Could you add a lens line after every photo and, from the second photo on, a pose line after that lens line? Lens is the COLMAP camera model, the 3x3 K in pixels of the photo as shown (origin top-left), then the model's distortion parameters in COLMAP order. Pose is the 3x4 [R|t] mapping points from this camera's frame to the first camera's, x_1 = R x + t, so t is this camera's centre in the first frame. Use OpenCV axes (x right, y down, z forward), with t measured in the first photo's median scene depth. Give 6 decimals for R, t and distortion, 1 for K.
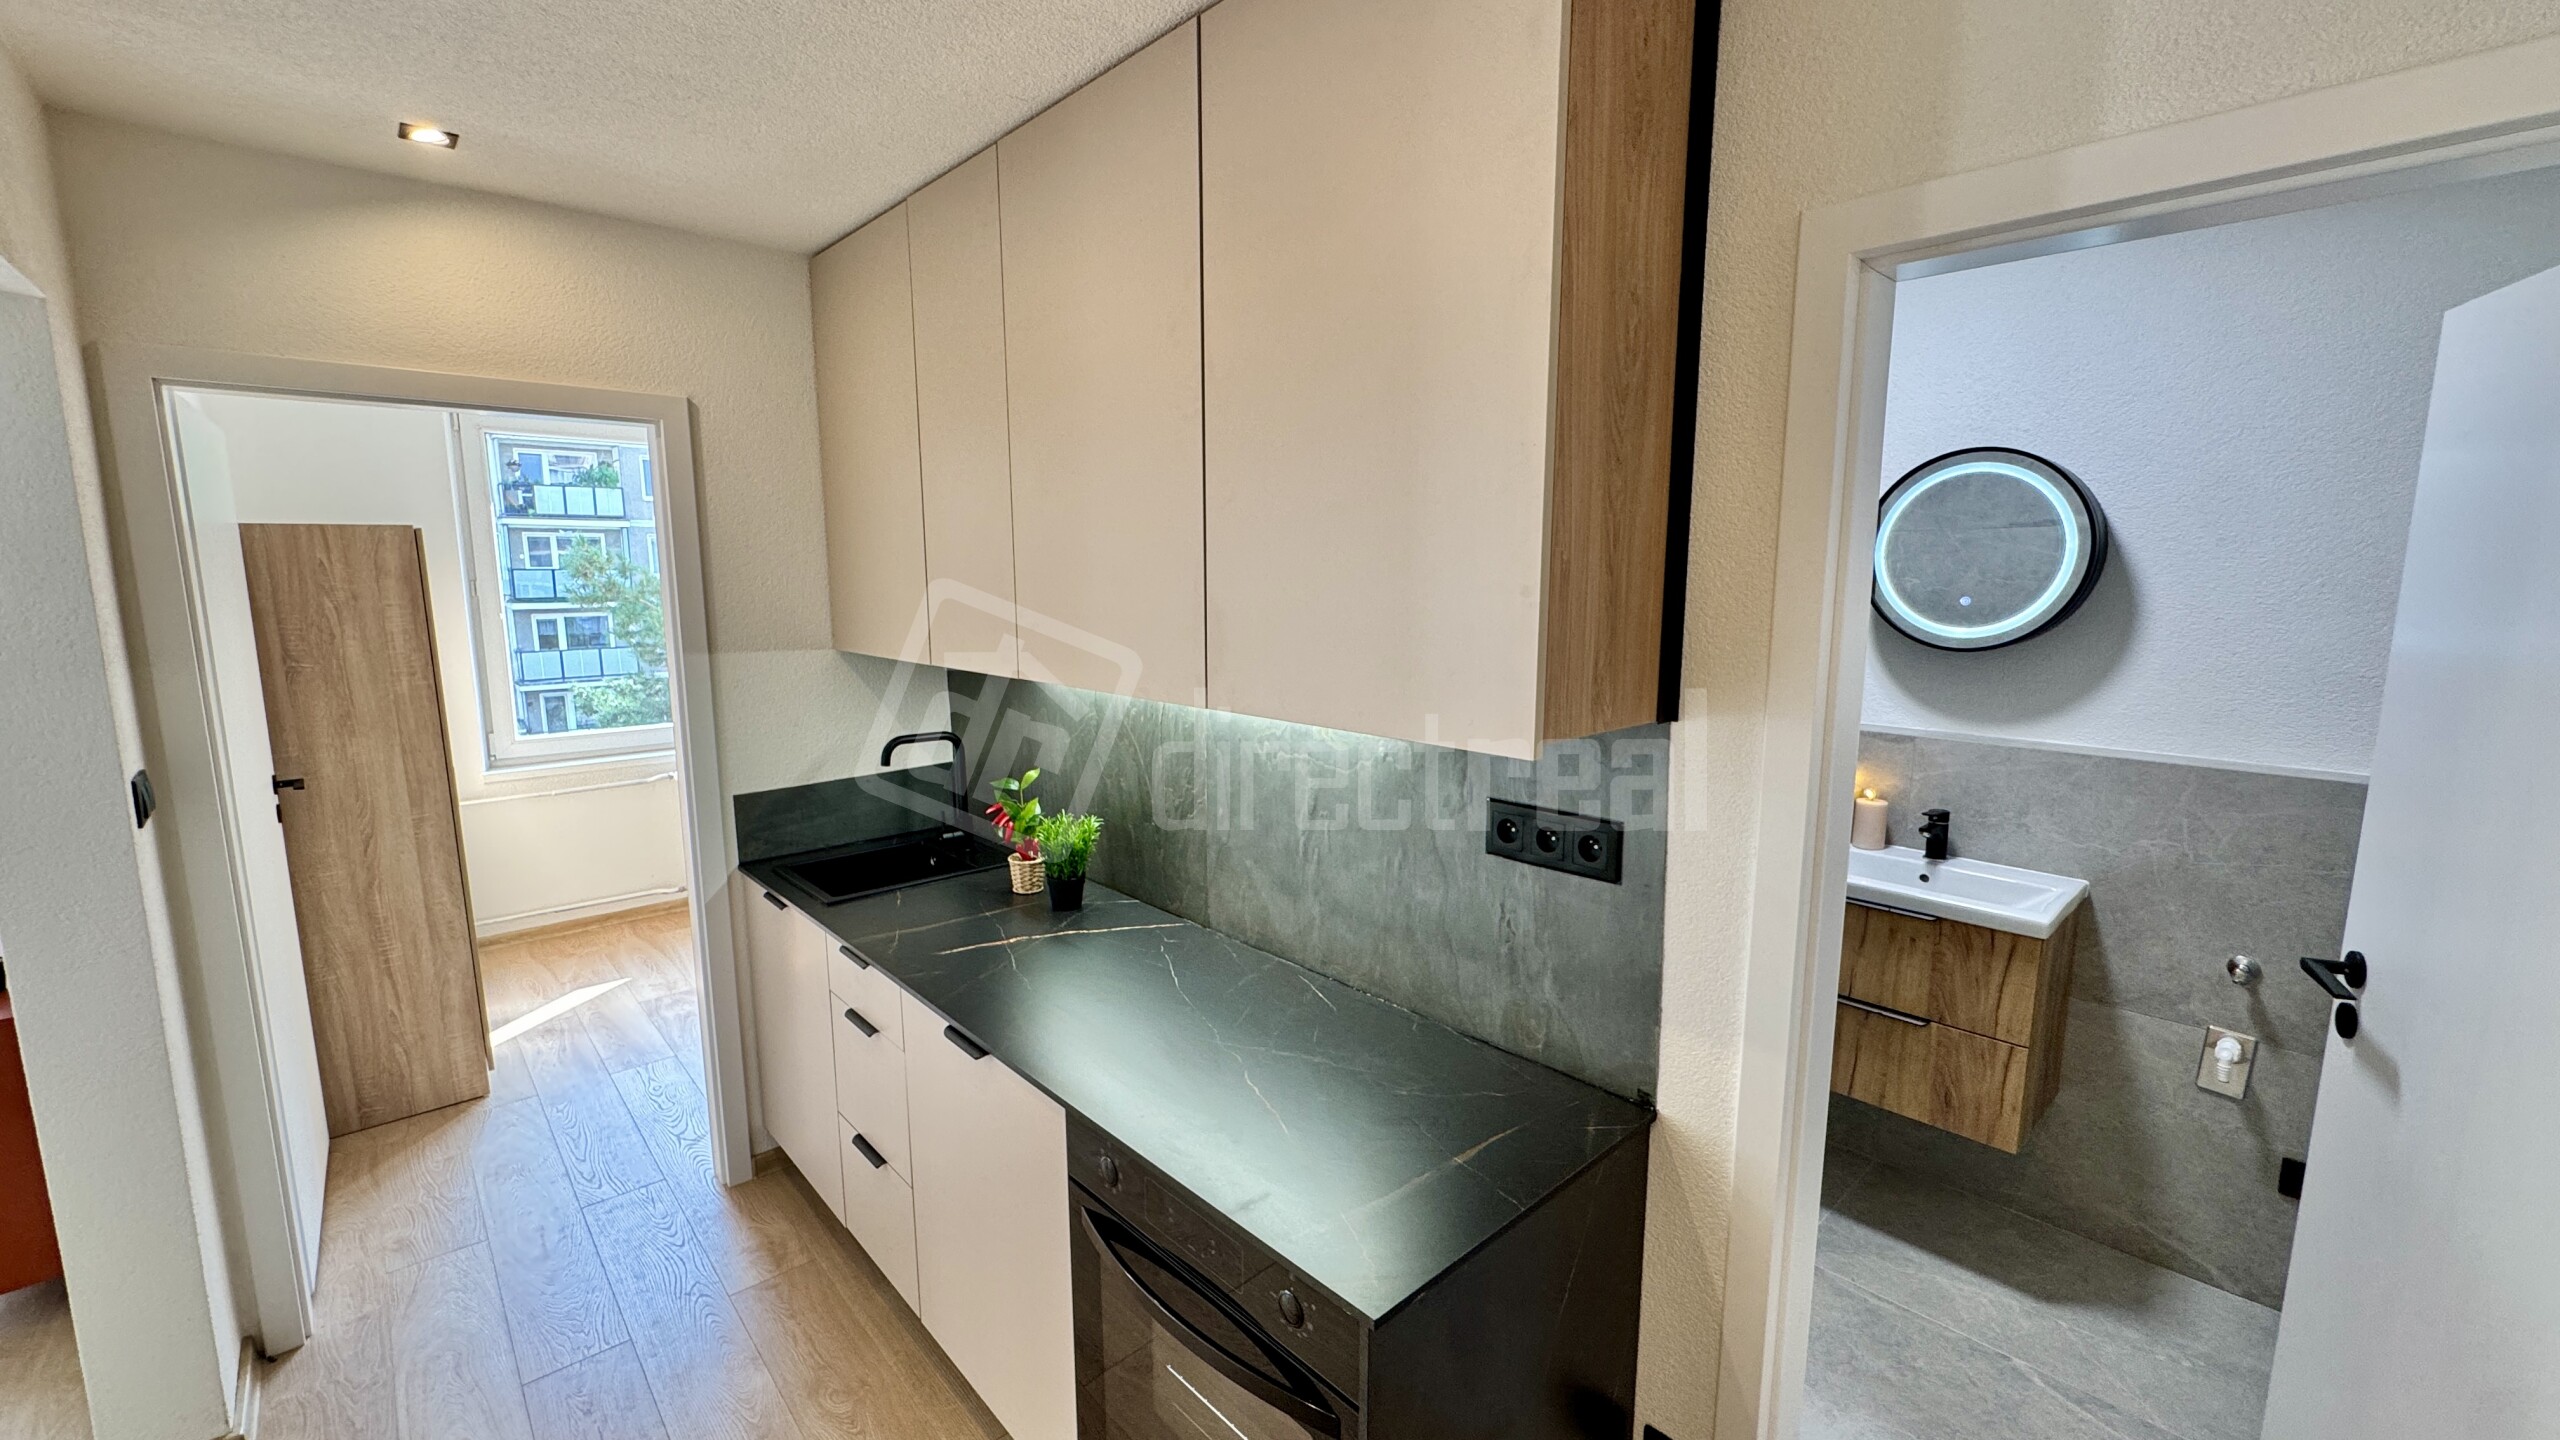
lens RADIAL K [[1026.3, 0, 1284.8], [0, 1026.3, 722.8], [0, 0, 1]] dist [-0.002449, 0.000142]
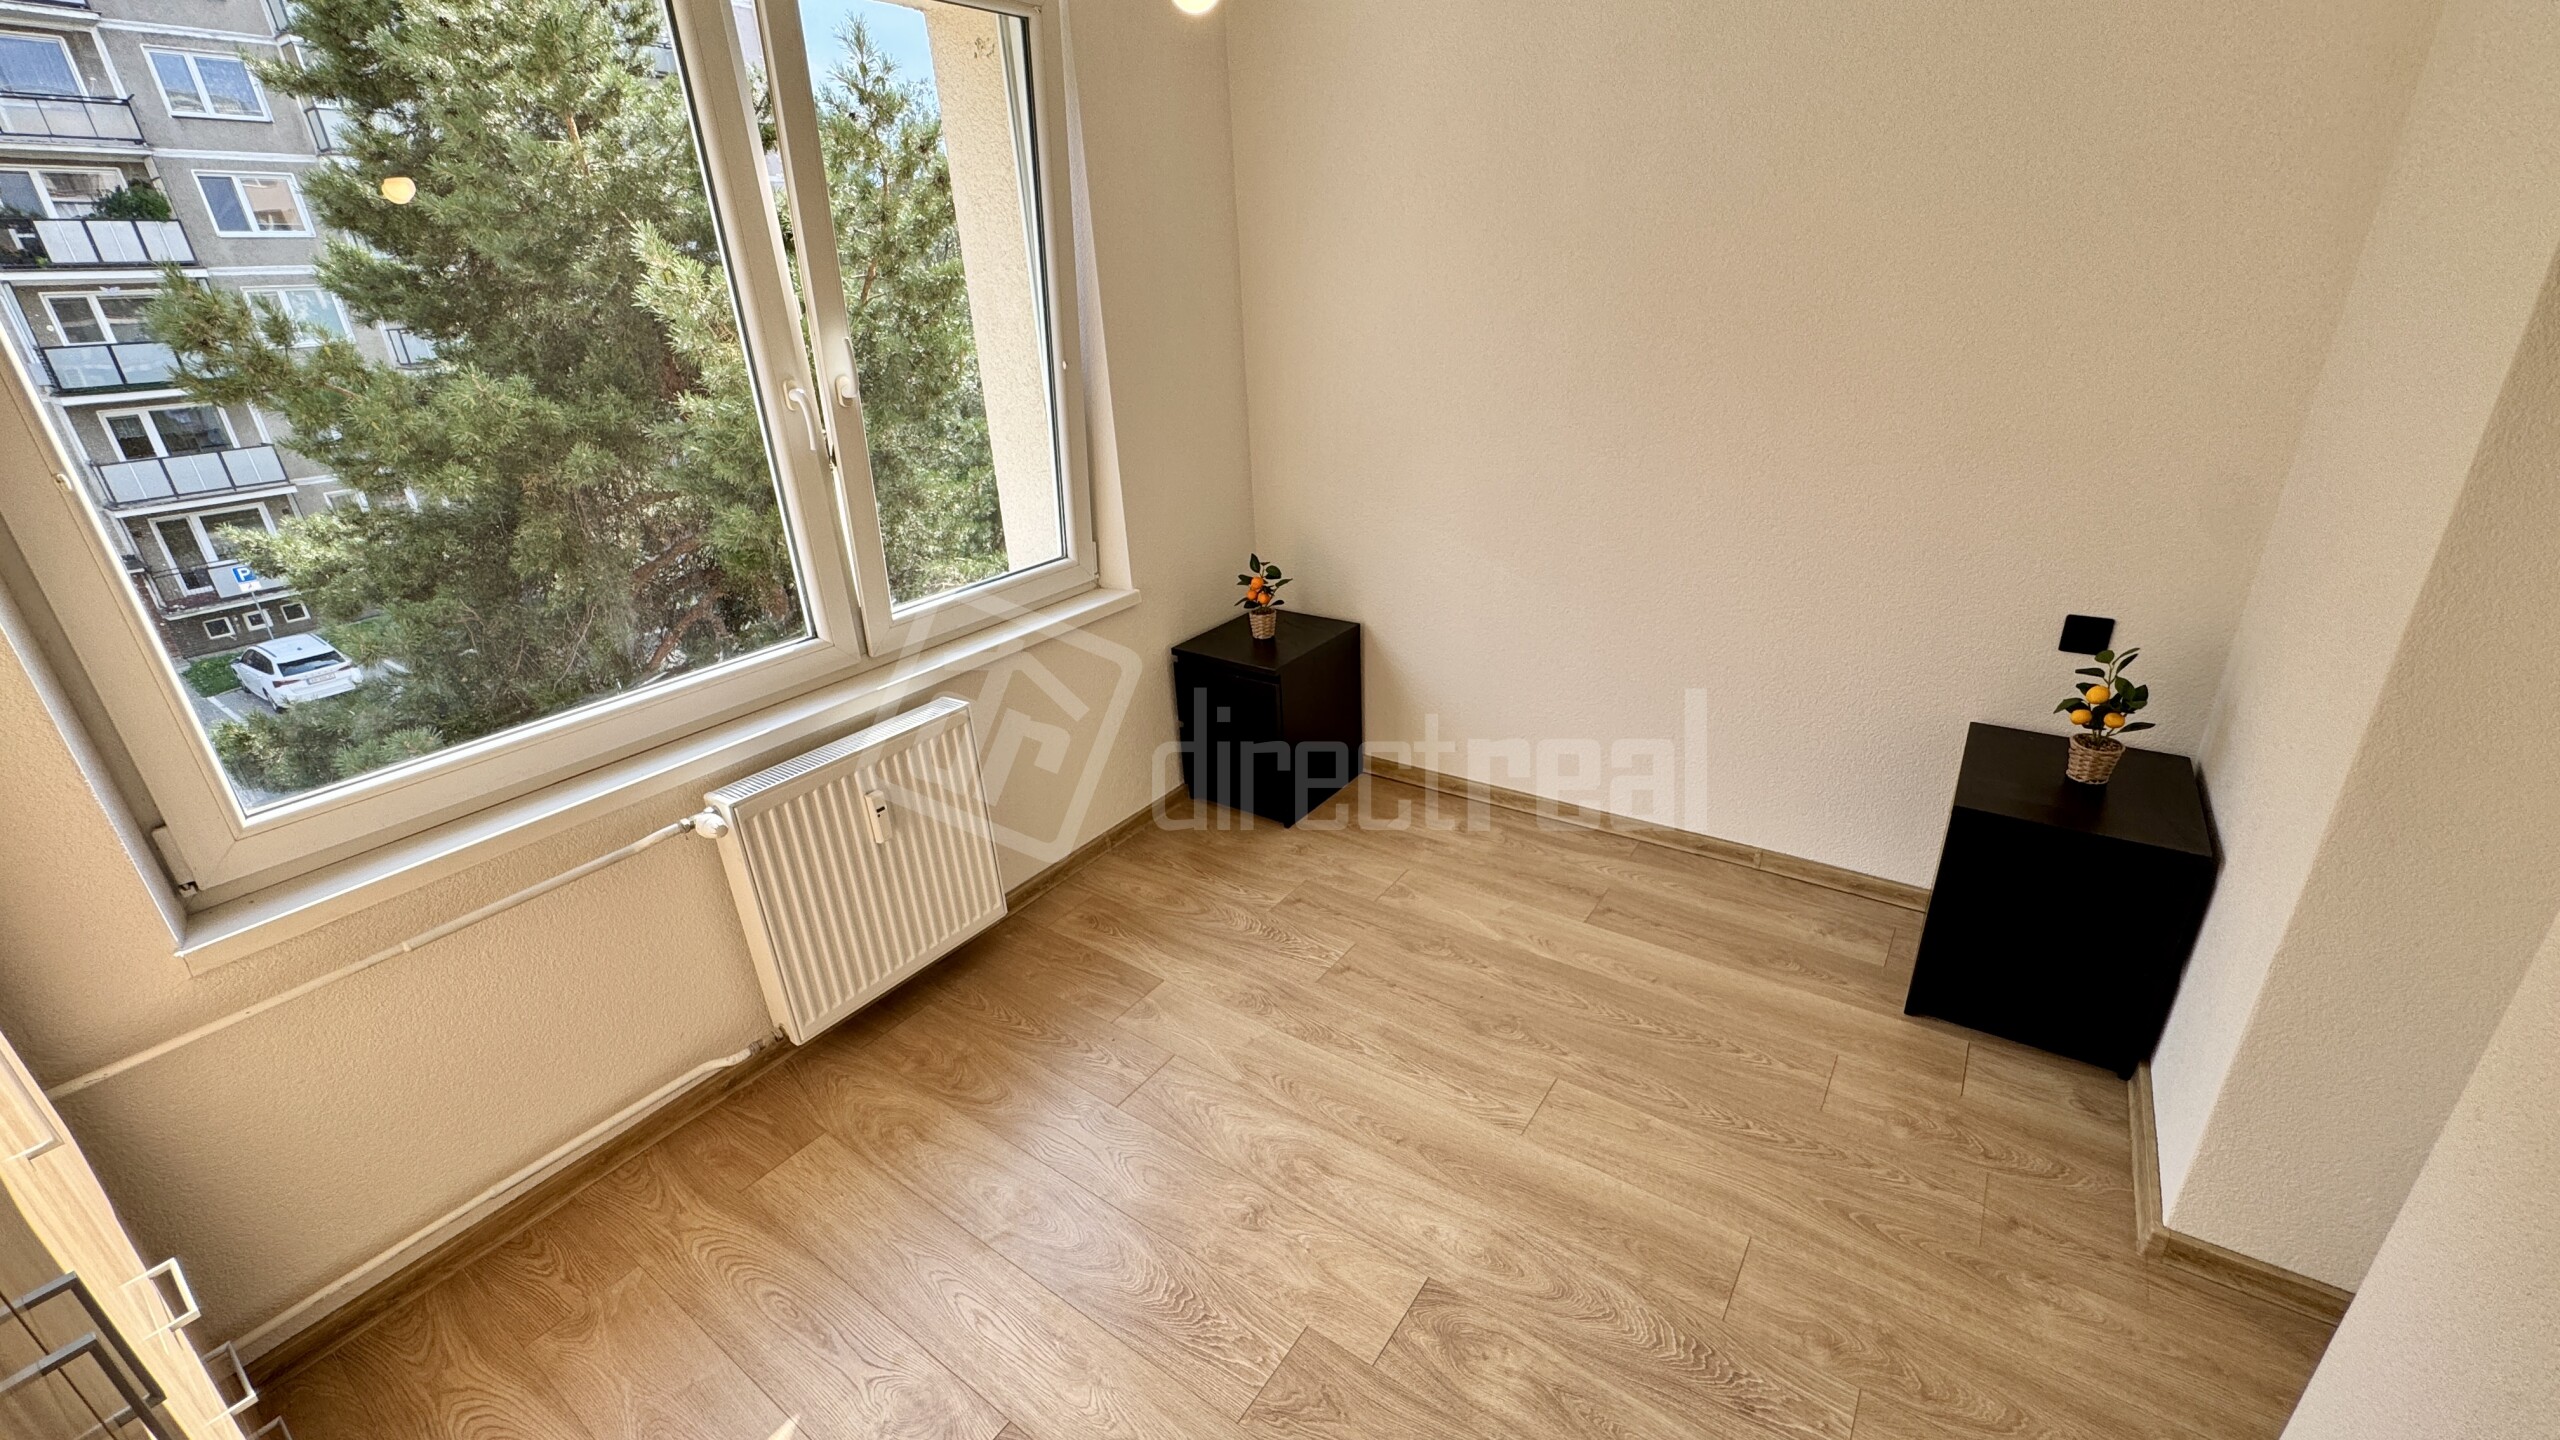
lens RADIAL K [[1026.3, 0, 1275.9], [0, 1026.3, 719.8], [0, 0, 1]] dist [-0.002449, 0.000142]
pose [[0.977009, -0.125311, 0.172484, -0.884259], [0.079016, 0.964245, 0.252958, -0.158478], [-0.198015, -0.233513, 0.951978, 1.159754]]
